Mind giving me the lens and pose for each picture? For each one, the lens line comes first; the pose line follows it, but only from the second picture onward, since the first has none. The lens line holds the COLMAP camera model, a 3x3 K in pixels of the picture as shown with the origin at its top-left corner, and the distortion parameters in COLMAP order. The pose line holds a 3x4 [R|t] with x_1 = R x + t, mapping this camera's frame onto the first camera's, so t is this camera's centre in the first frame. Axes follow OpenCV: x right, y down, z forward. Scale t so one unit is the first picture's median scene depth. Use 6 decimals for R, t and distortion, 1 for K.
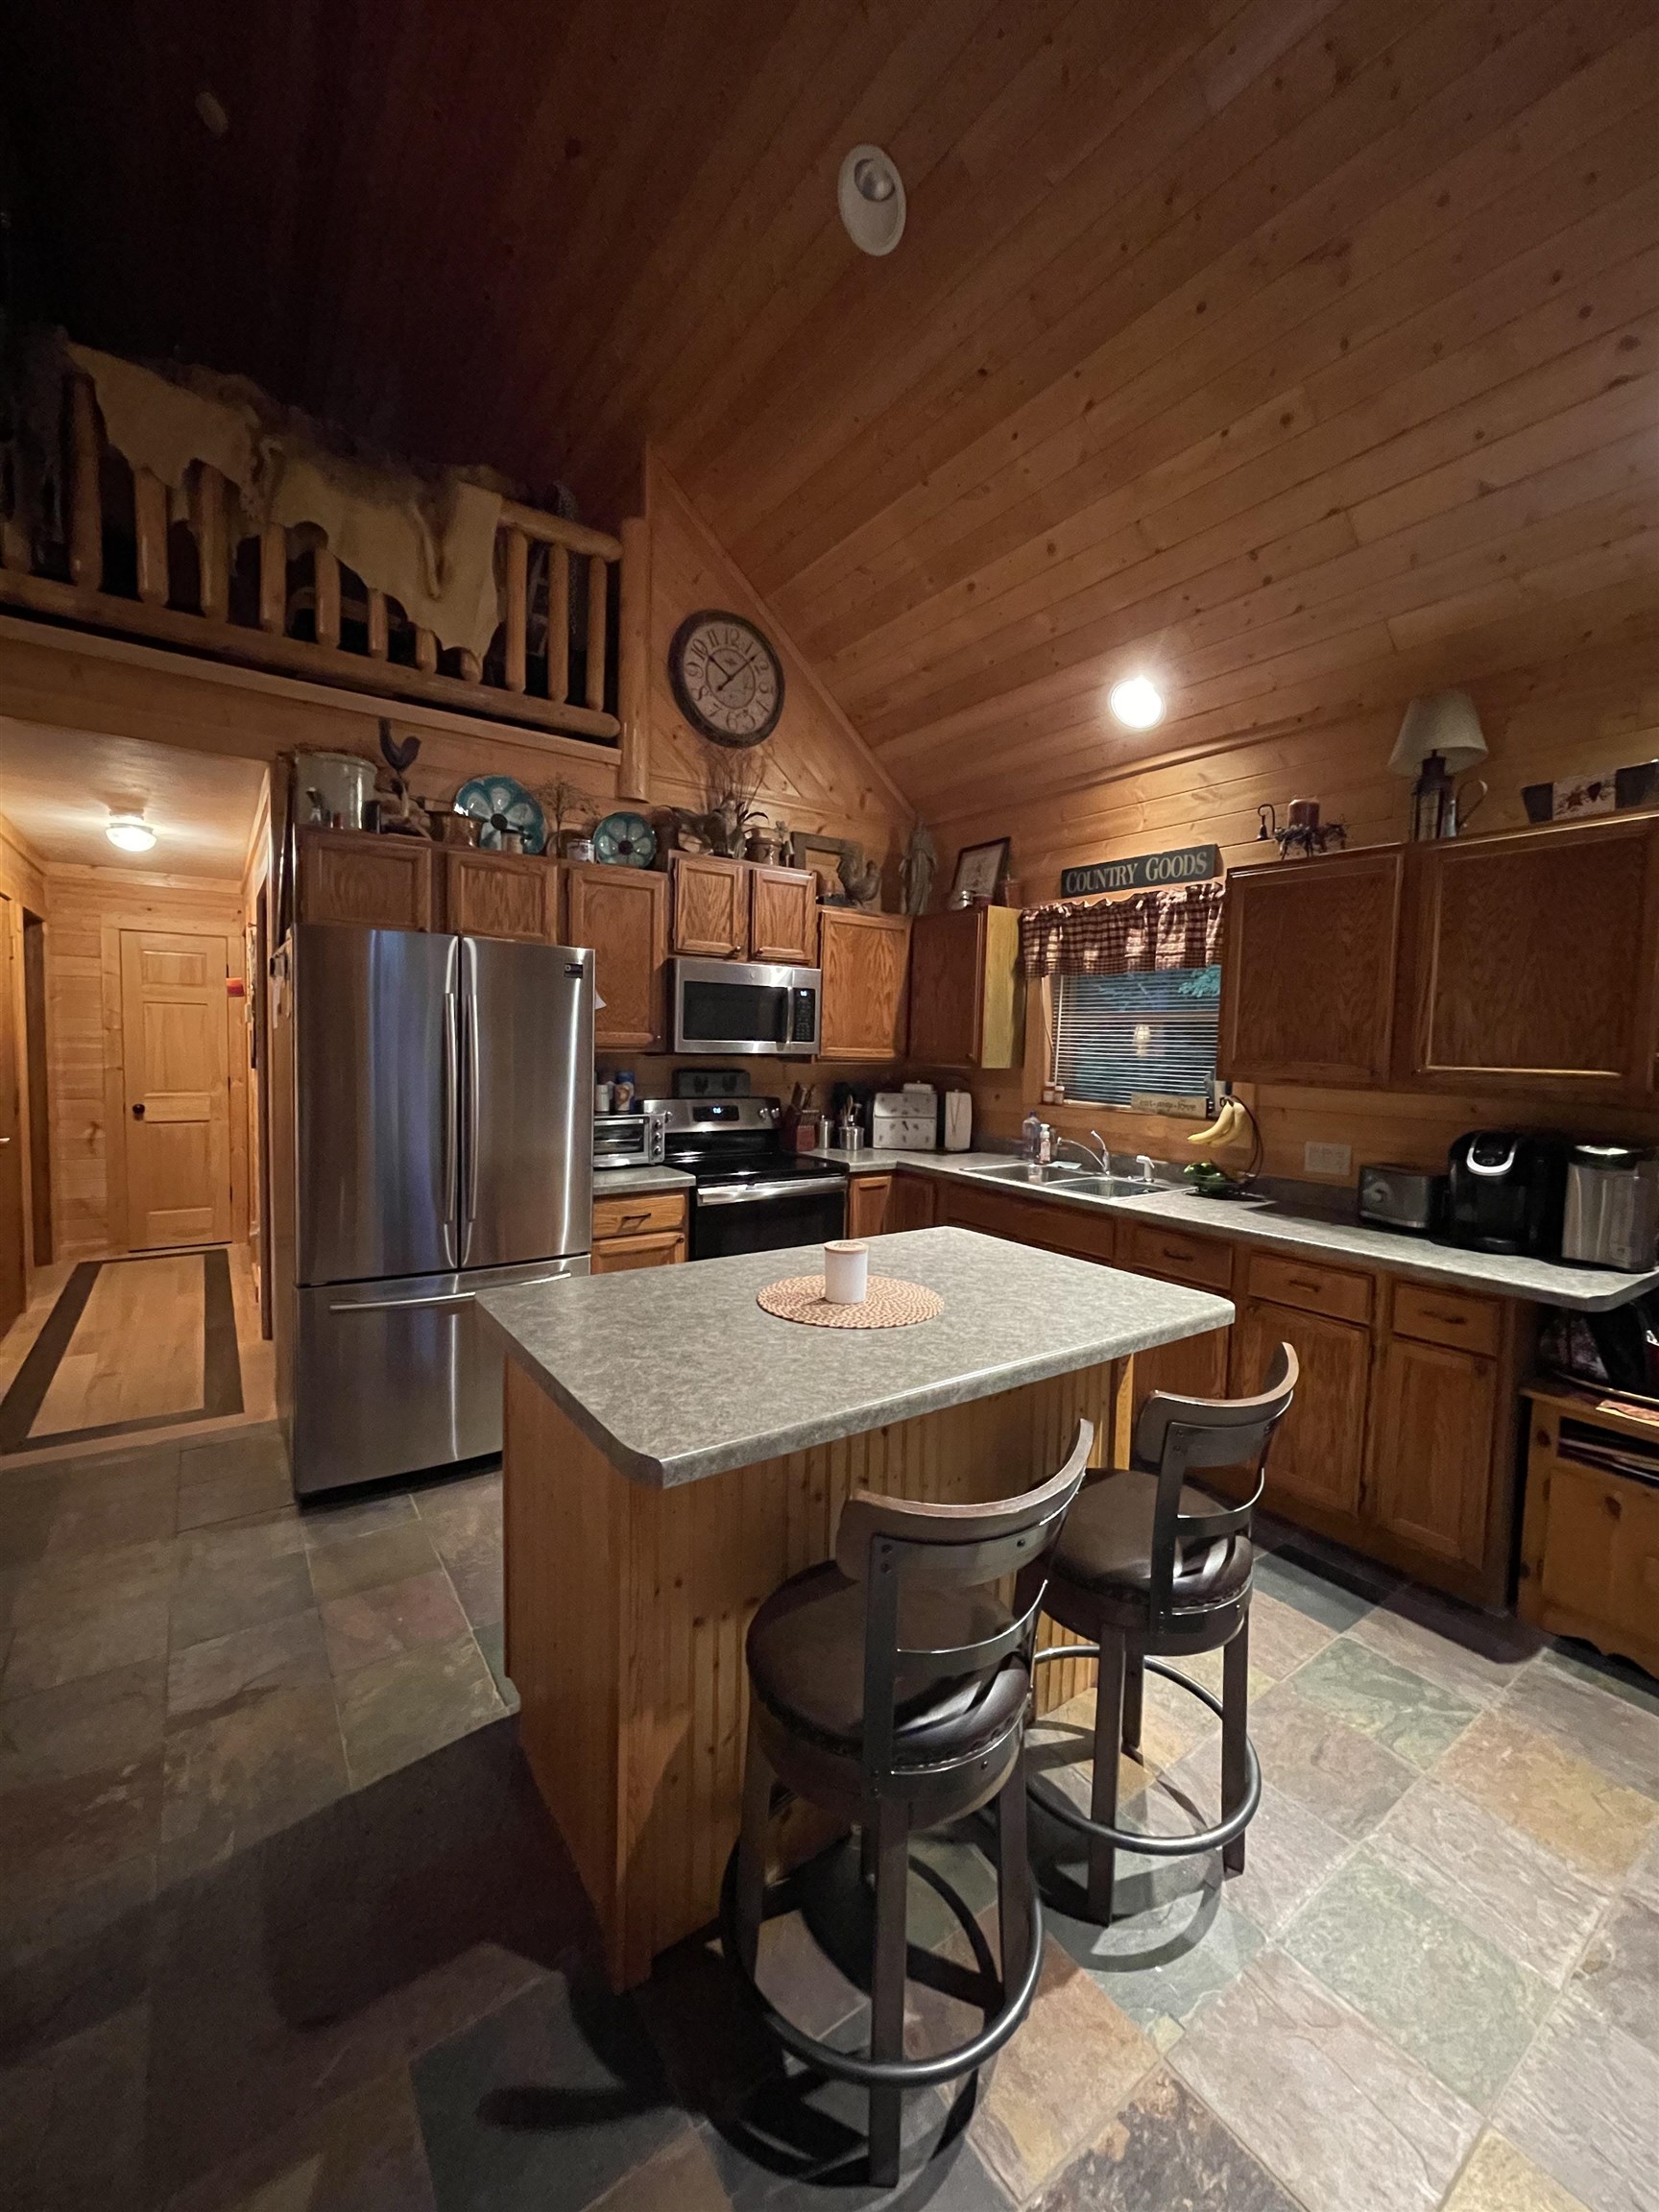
lens RADIAL K [[888.4, 0, 826.1], [0, 888.4, 1100.0], [0, 0, 1]] dist [0.002059, -0.000146]
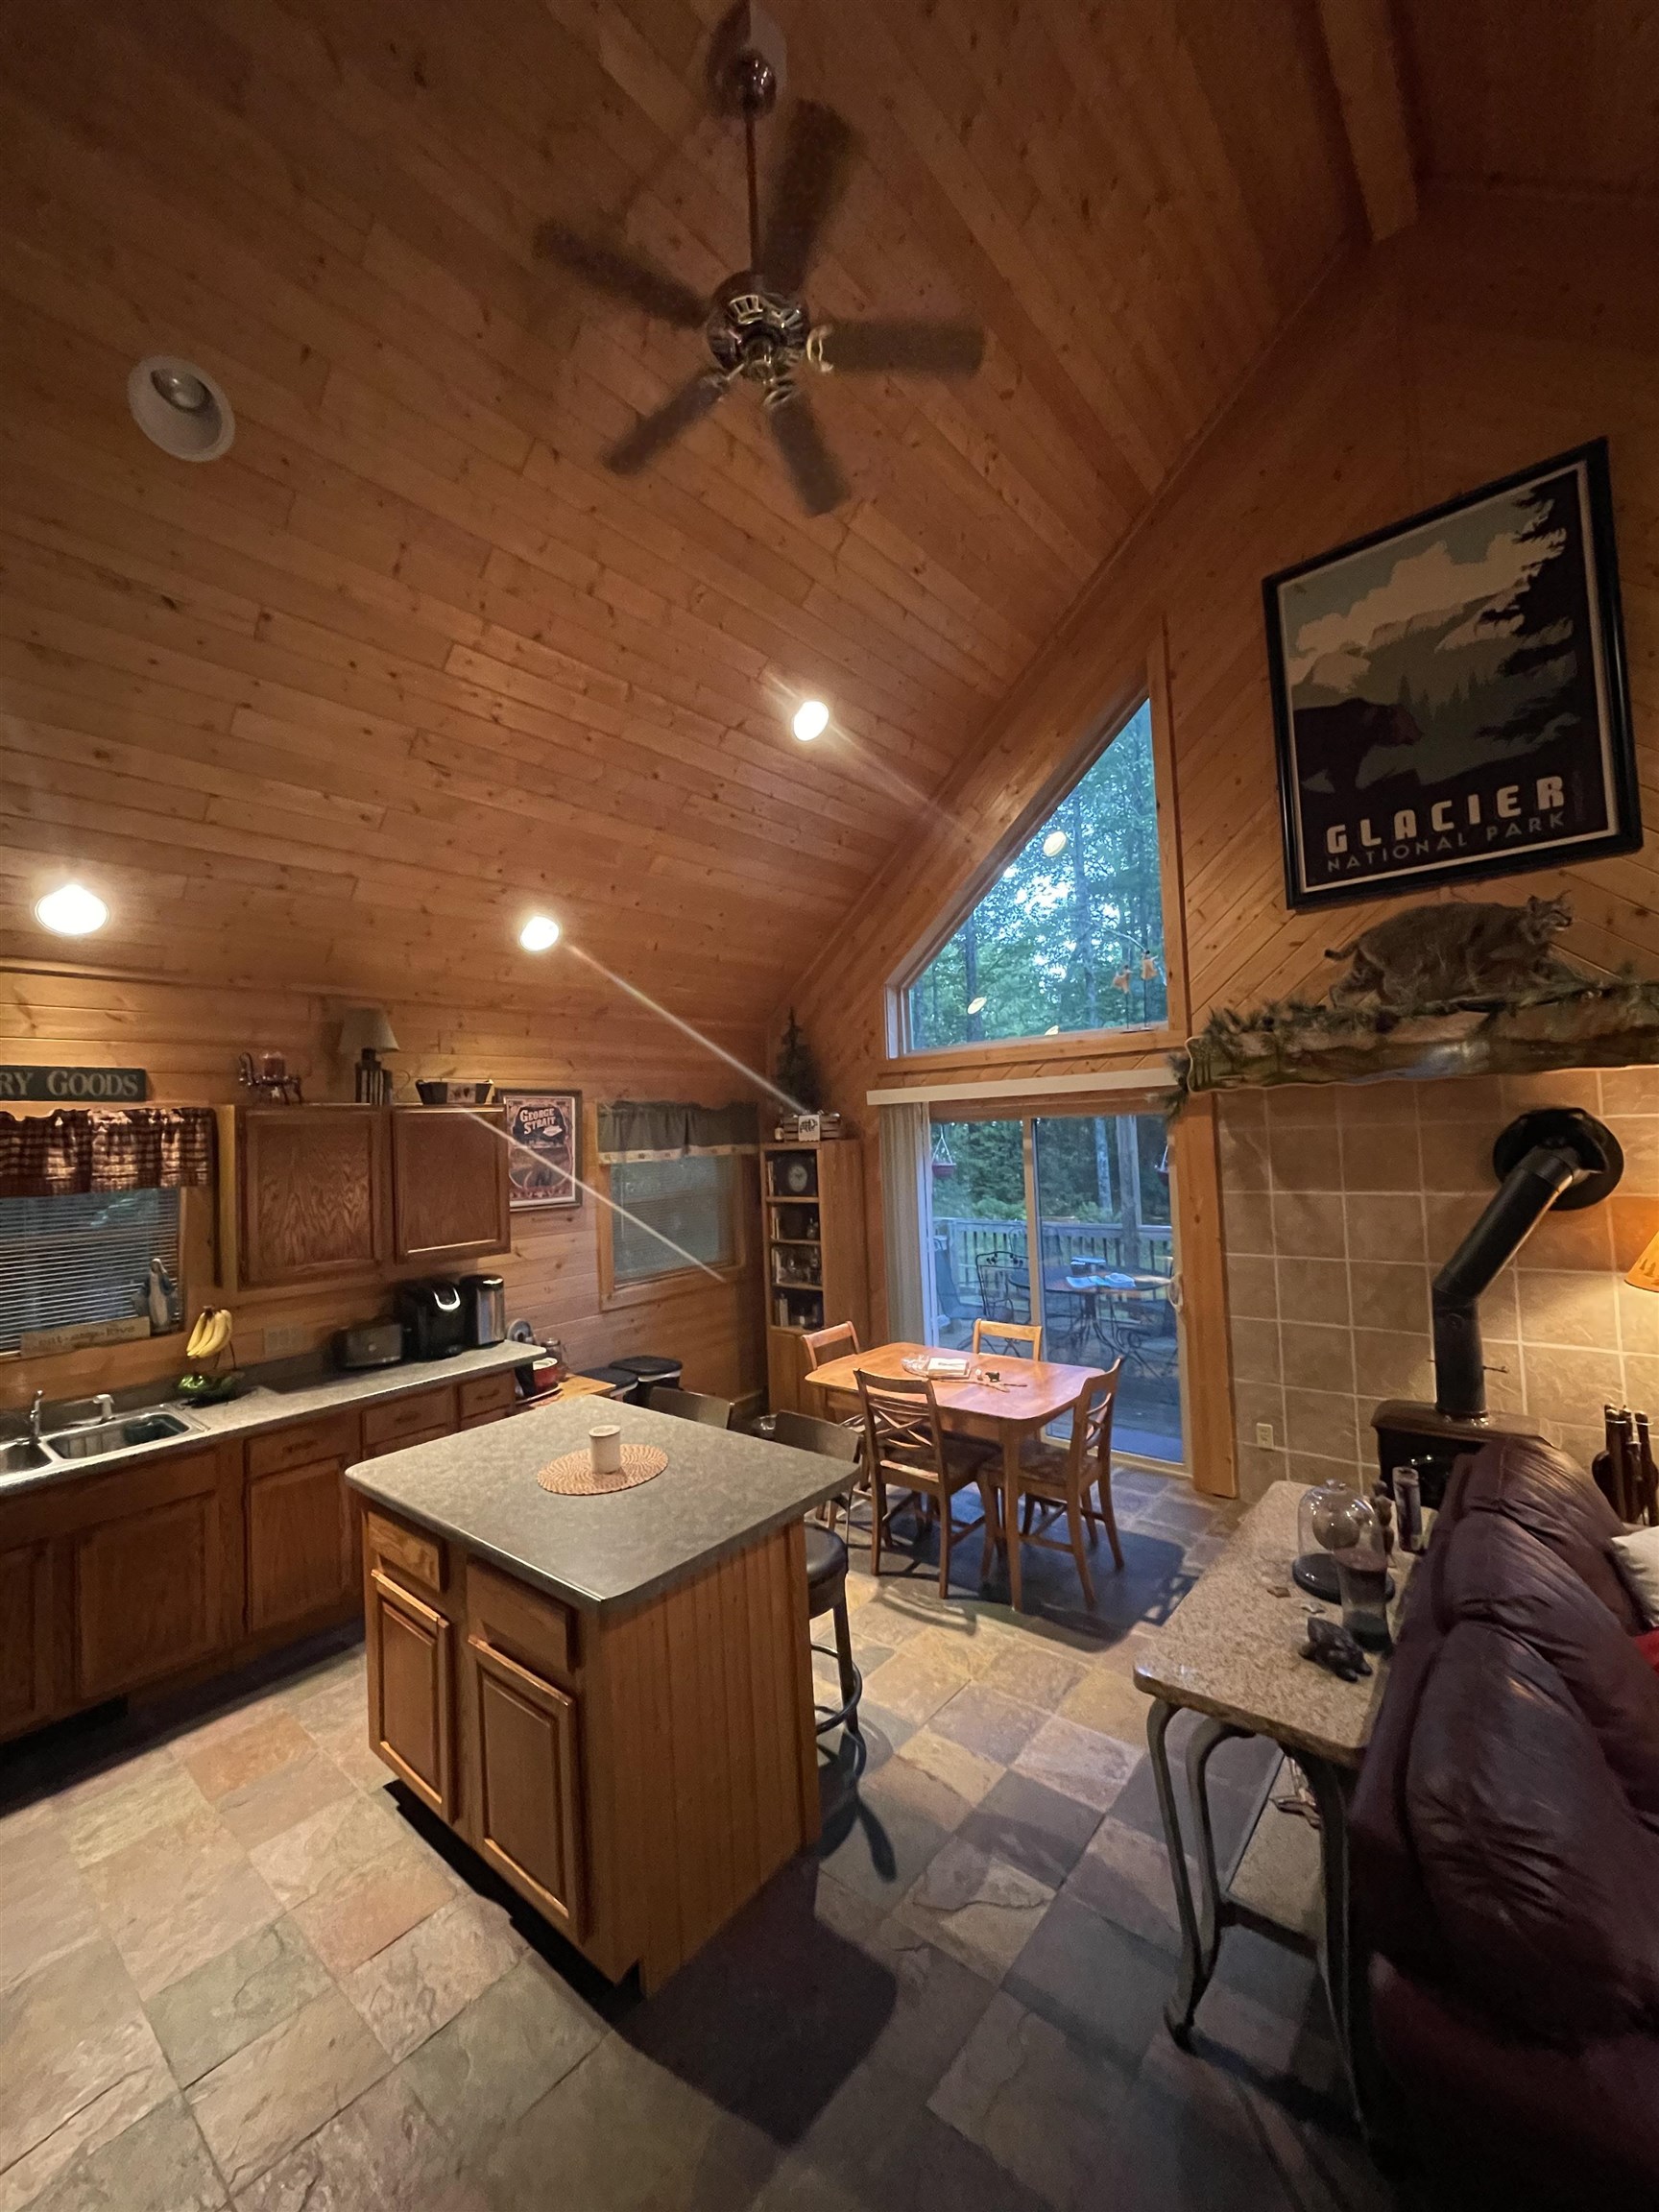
lens RADIAL K [[888.4, 0, 827.3], [0, 888.4, 1095.9], [0, 0, 1]] dist [0.002059, -0.000146]
pose [[-0.253824, 0.024574, 0.966938, -0.758890], [0.099838, 0.995003, 0.000920, -0.176050], [-0.962084, 0.096771, -0.255009, 0.494674]]
